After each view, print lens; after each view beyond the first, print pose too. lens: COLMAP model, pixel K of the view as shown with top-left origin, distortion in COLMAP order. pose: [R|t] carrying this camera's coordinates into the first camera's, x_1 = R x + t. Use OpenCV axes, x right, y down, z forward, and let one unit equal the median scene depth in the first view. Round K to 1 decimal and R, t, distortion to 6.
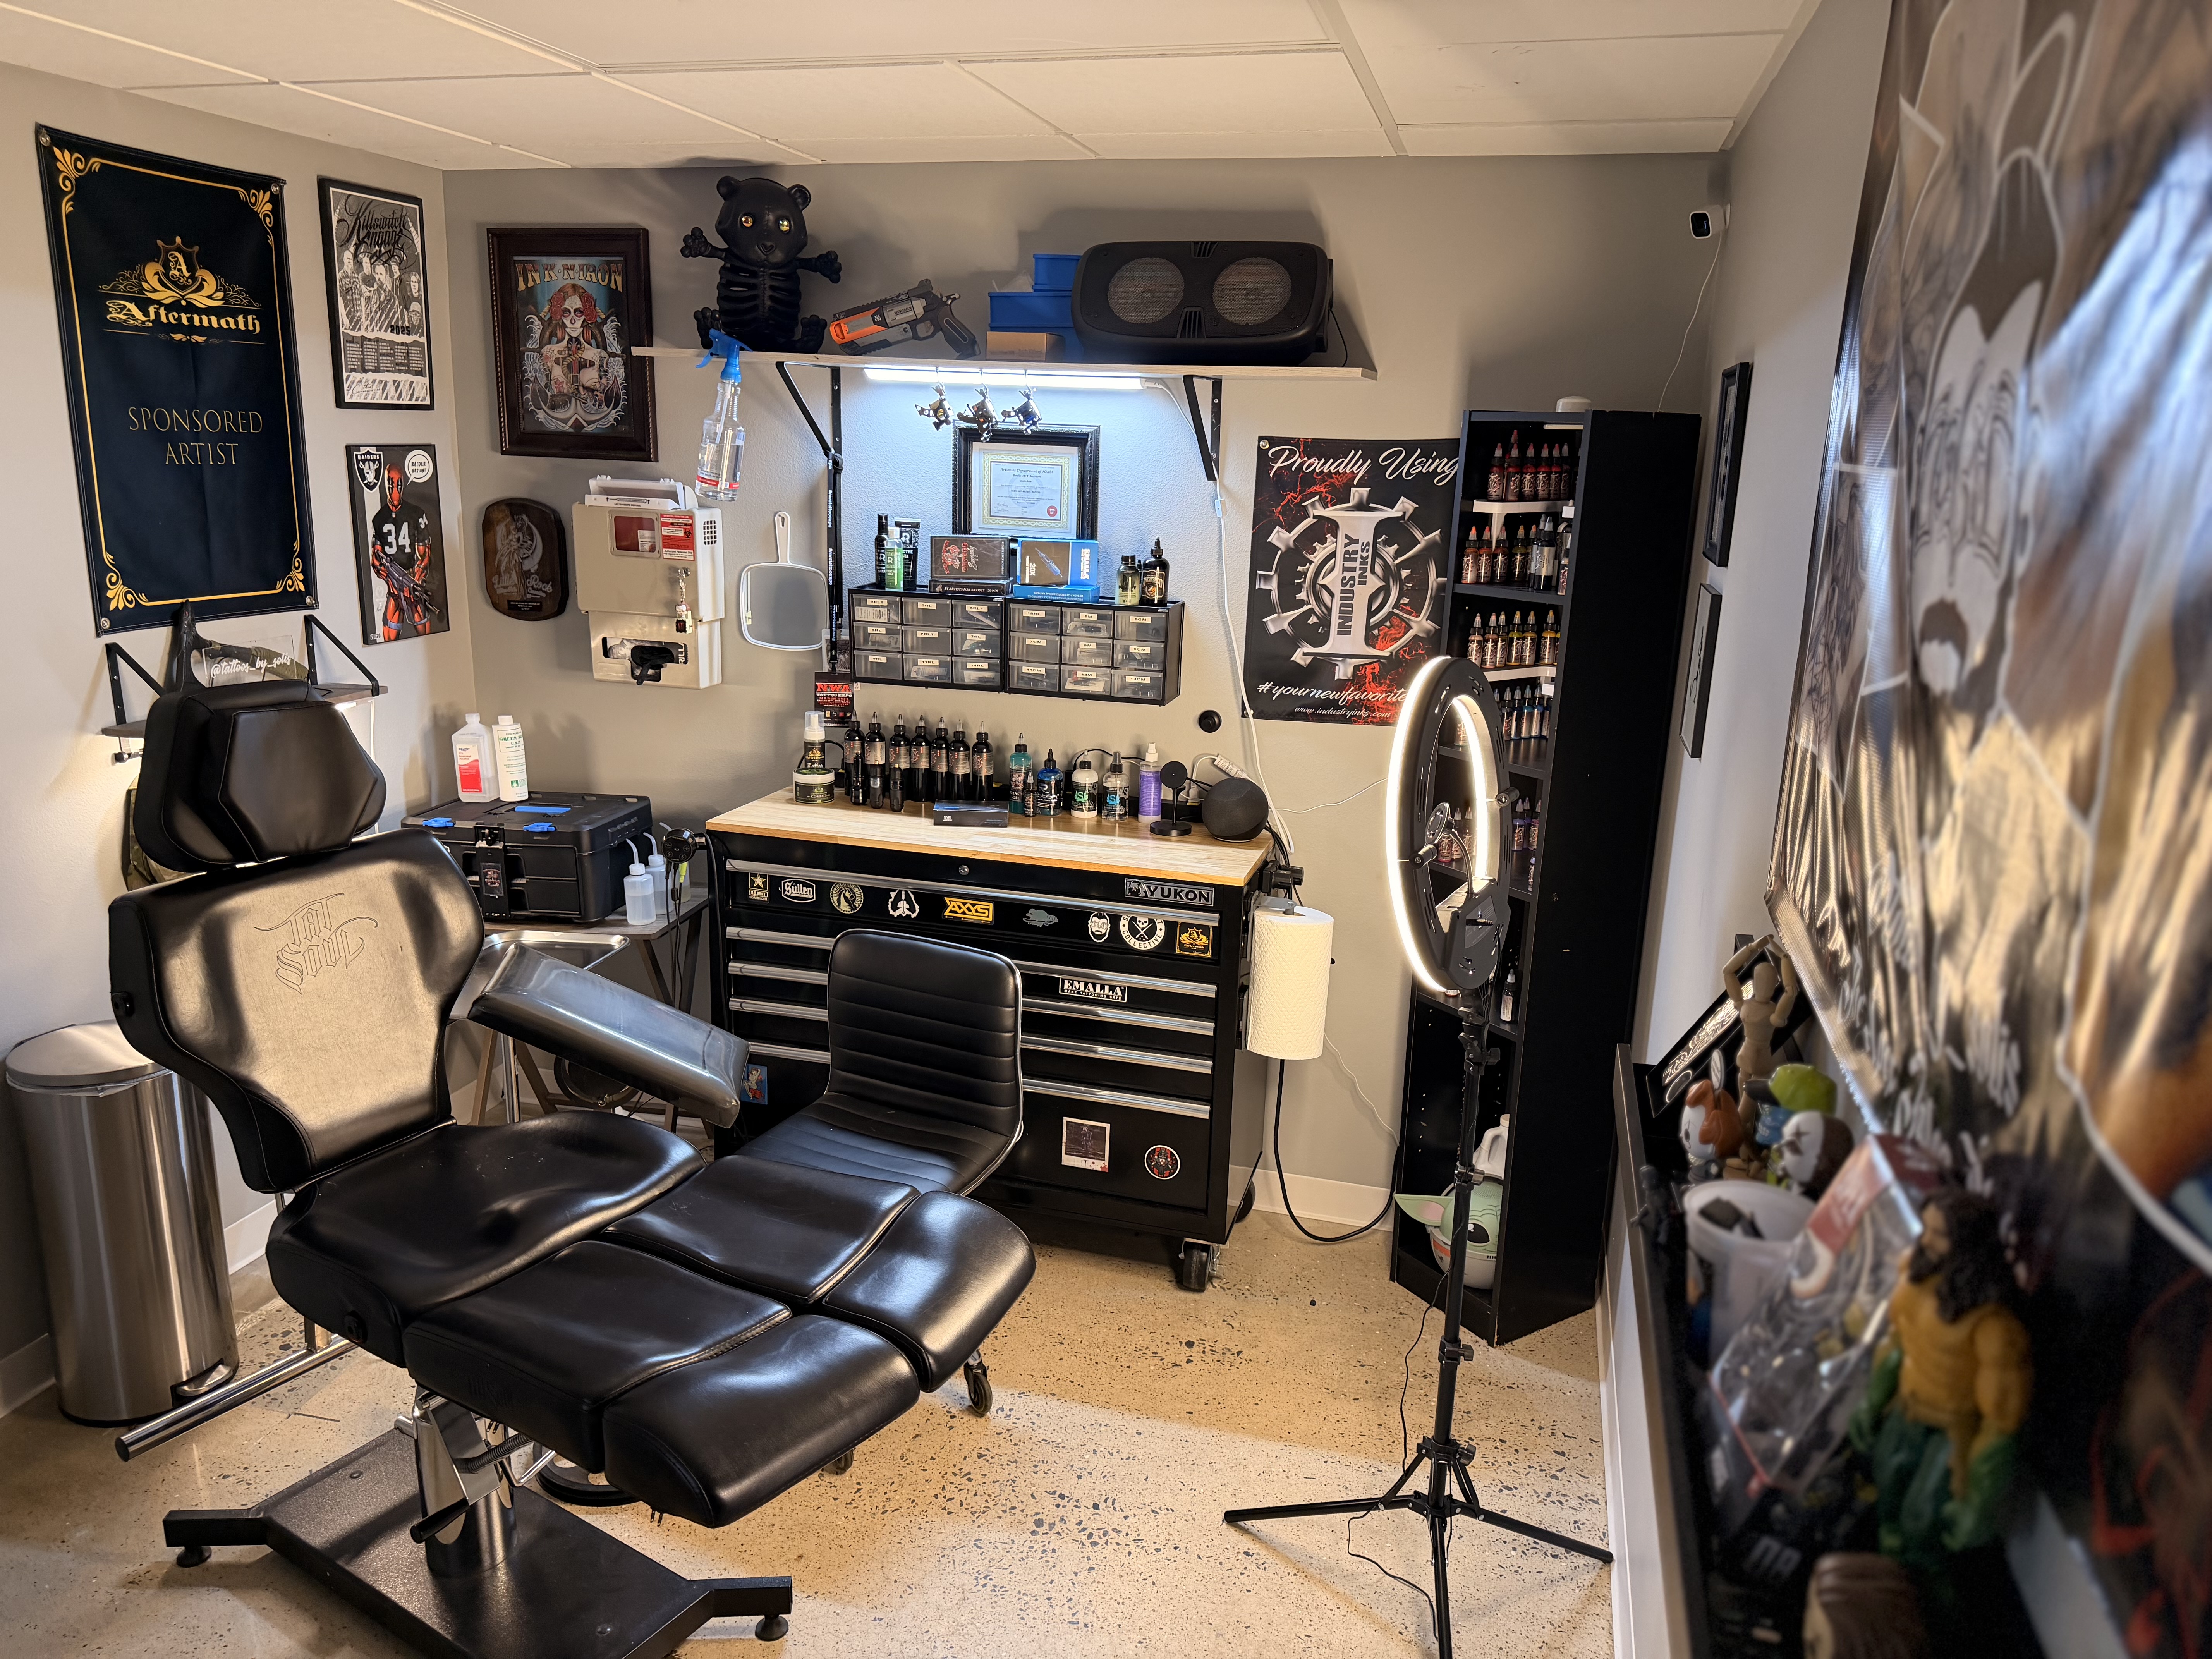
lens RADIAL K [[1554.0, 0, 1106.0], [0, 1554.0, 829.5], [0, 0, 1]] dist [0.166605, -0.355017]
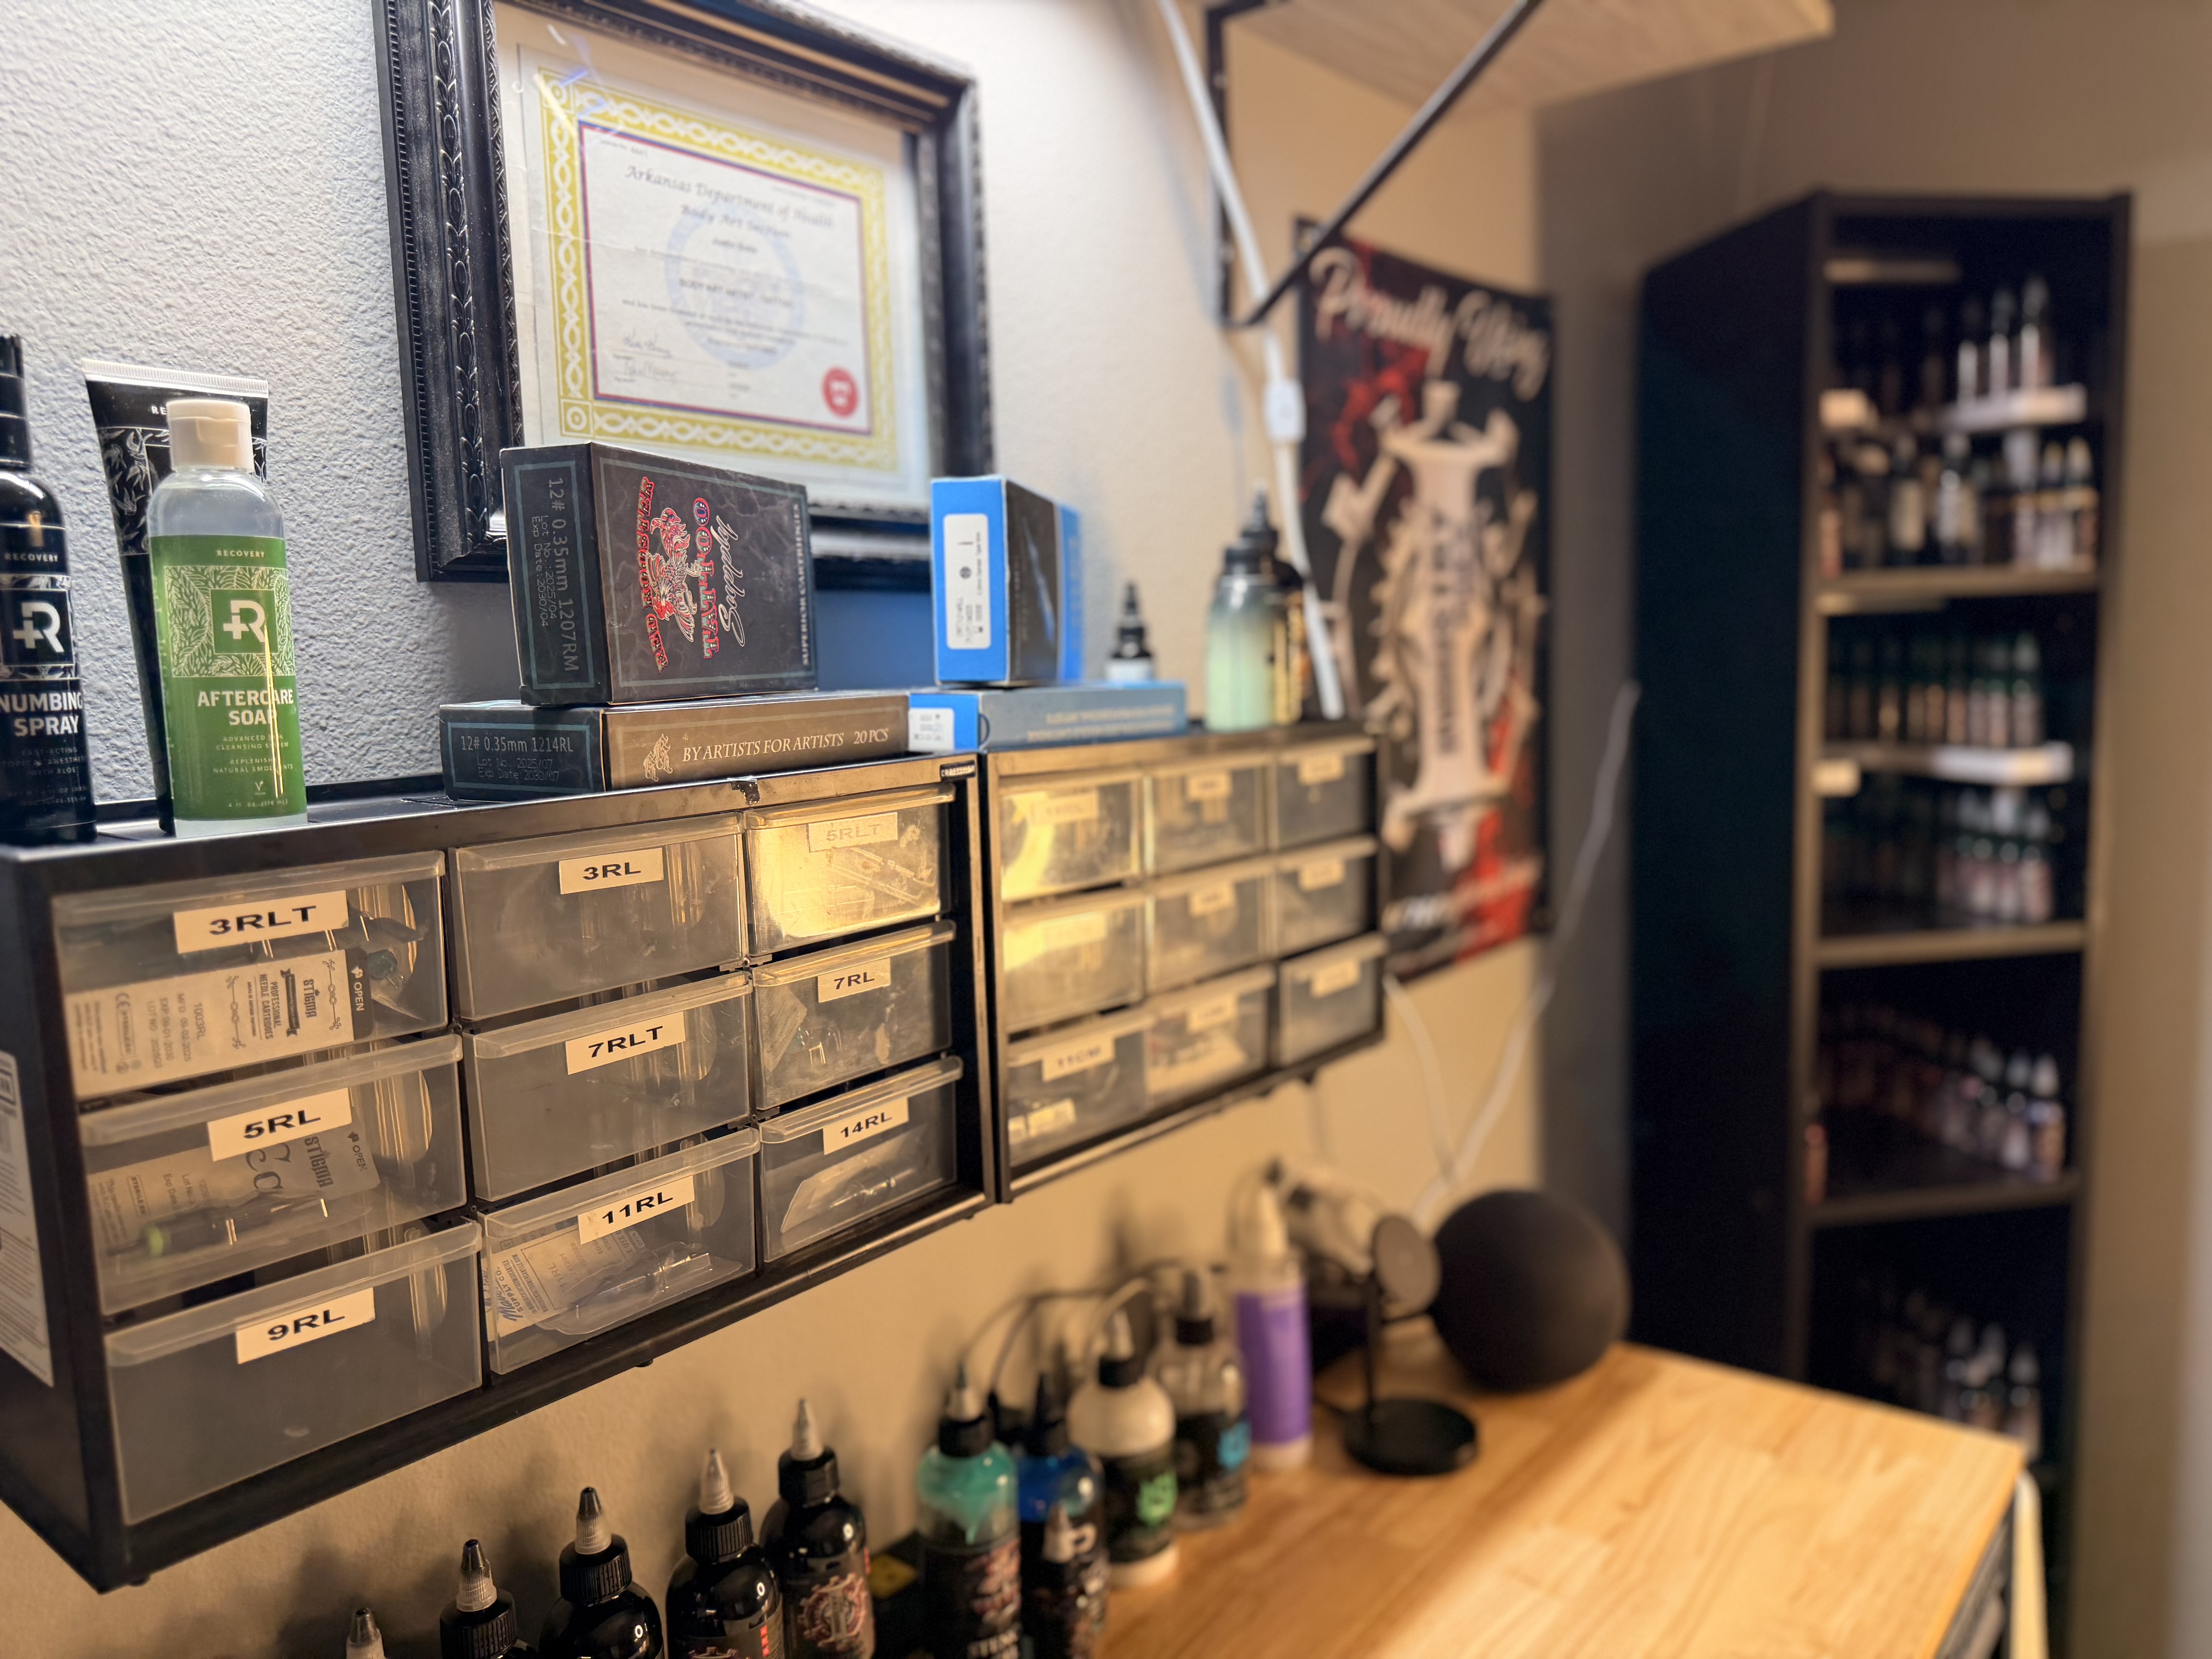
lens RADIAL K [[1554.0, 0, 1106.0], [0, 1554.0, 829.5], [0, 0, 1]] dist [0.166605, -0.355017]
pose [[0.420373, -0.148400, 0.895134, -0.244052], [0.263651, 0.963946, 0.035992, -0.143141], [-0.868202, 0.220872, 0.444343, 0.902352]]
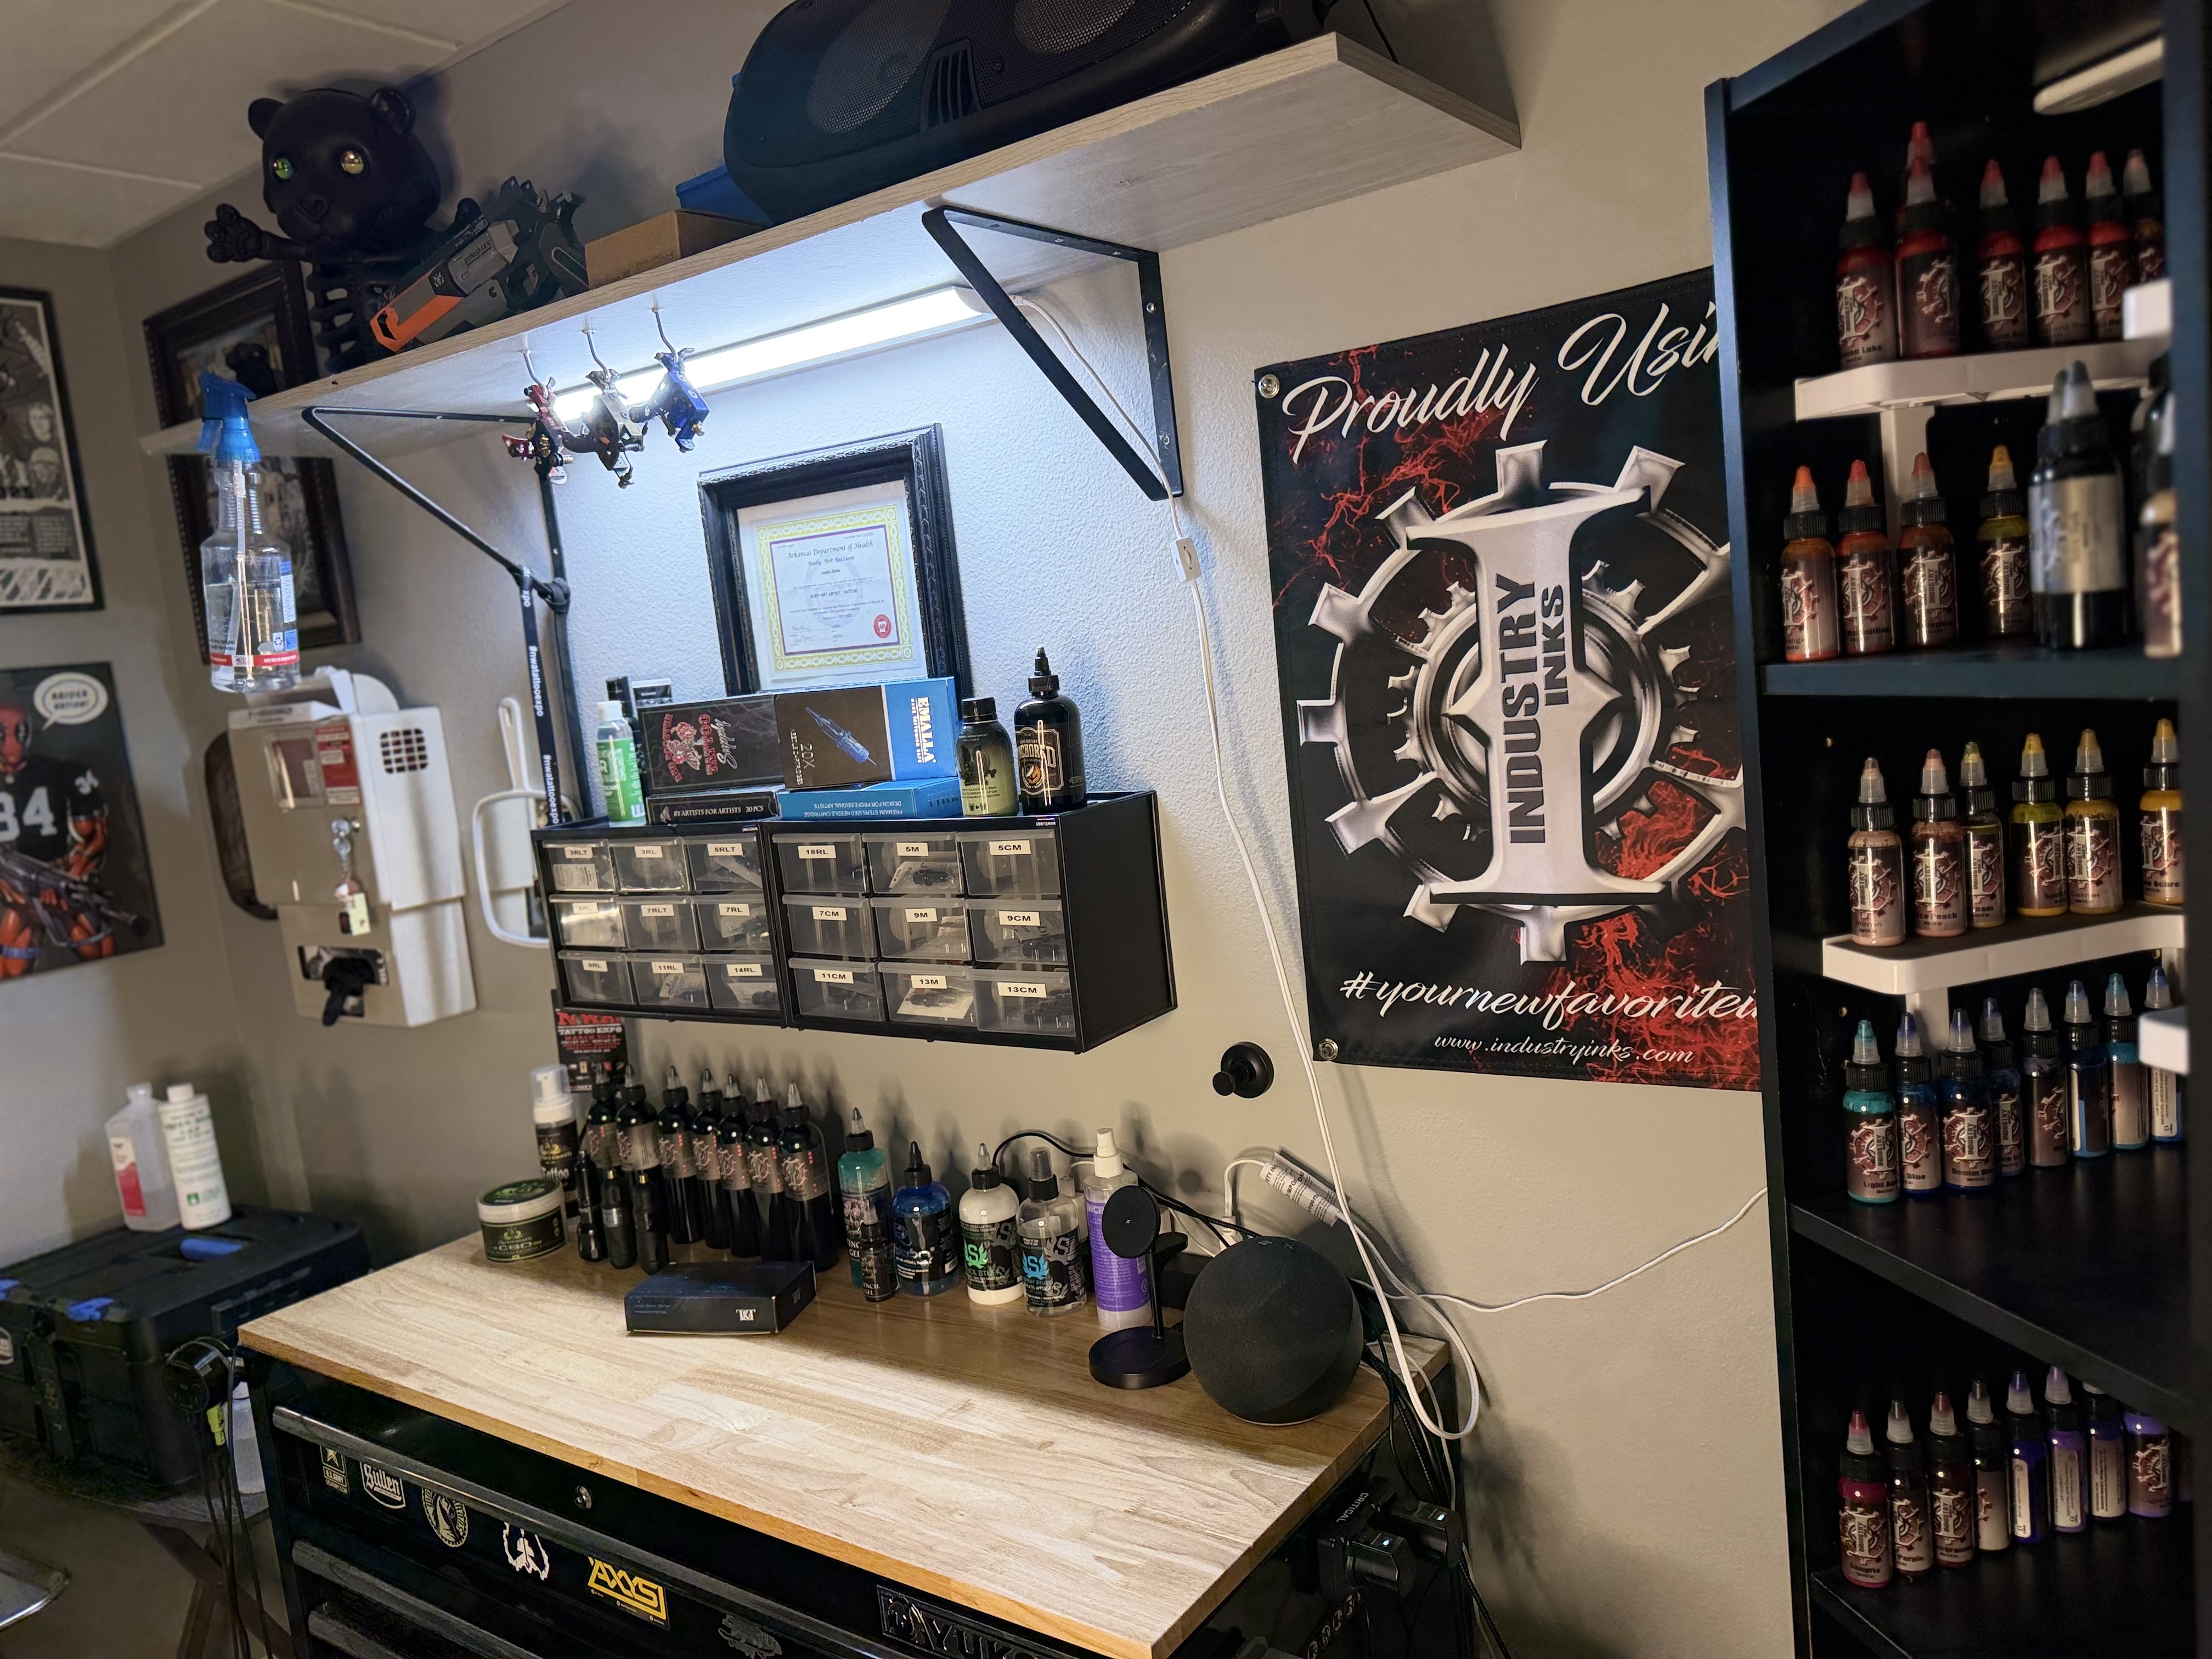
lens RADIAL K [[1551.4, 0, 1106.0], [0, 1551.4, 829.5], [0, 0, 1]] dist [0.098556, -0.140993]
pose [[0.927829, -0.088332, -0.362395, 0.193347], [0.047141, 0.991534, -0.120990, -0.087845], [0.370014, 0.095174, 0.924138, 0.623574]]
